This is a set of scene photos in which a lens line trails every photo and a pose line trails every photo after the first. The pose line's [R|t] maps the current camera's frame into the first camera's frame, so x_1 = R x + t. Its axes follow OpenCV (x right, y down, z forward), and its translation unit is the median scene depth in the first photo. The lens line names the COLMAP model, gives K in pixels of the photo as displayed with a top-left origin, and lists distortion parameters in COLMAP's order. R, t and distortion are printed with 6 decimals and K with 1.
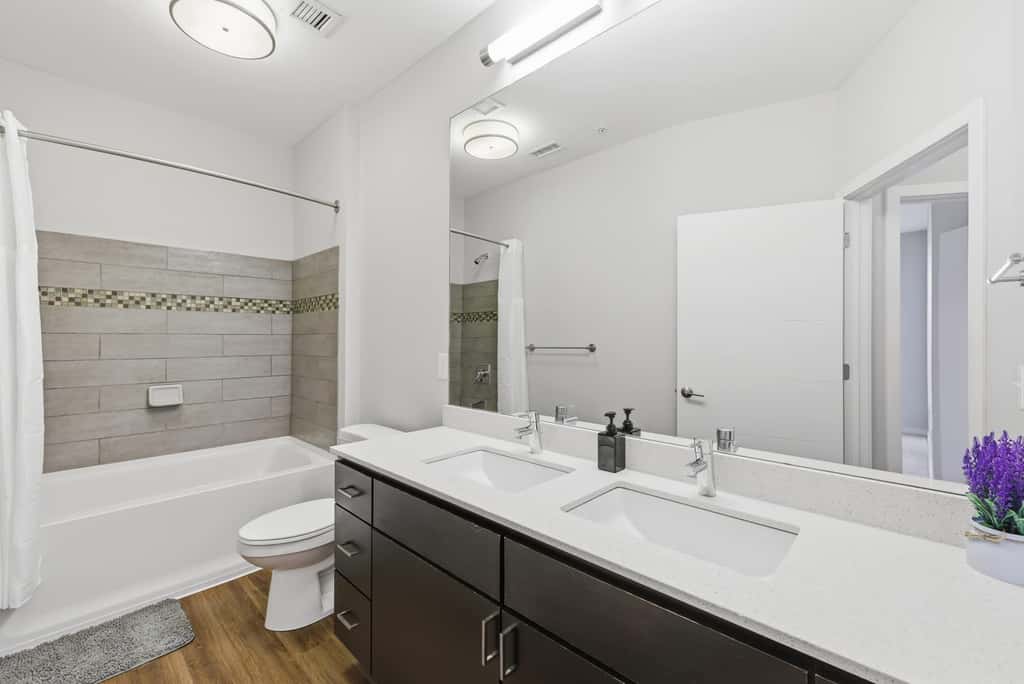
lens RADIAL K [[429.6, 0, 506.5], [0, 429.6, 342.5], [0, 0, 1]] dist [0.004658, -0.000207]
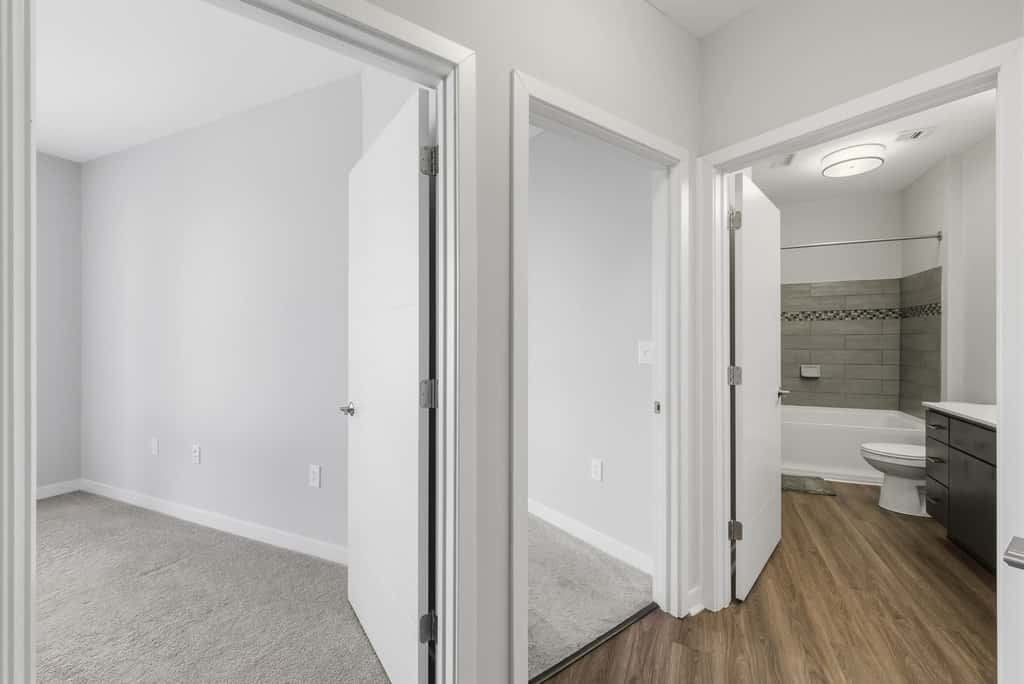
lens RADIAL K [[429.6, 0, 512.3], [0, 429.6, 335.8], [0, 0, 1]] dist [0.004658, -0.000207]
pose [[0.351199, -0.007696, -0.936269, 0.499086], [-0.002739, 0.999953, -0.009247, 0.003313], [0.936297, 0.005811, 0.351162, -0.898385]]
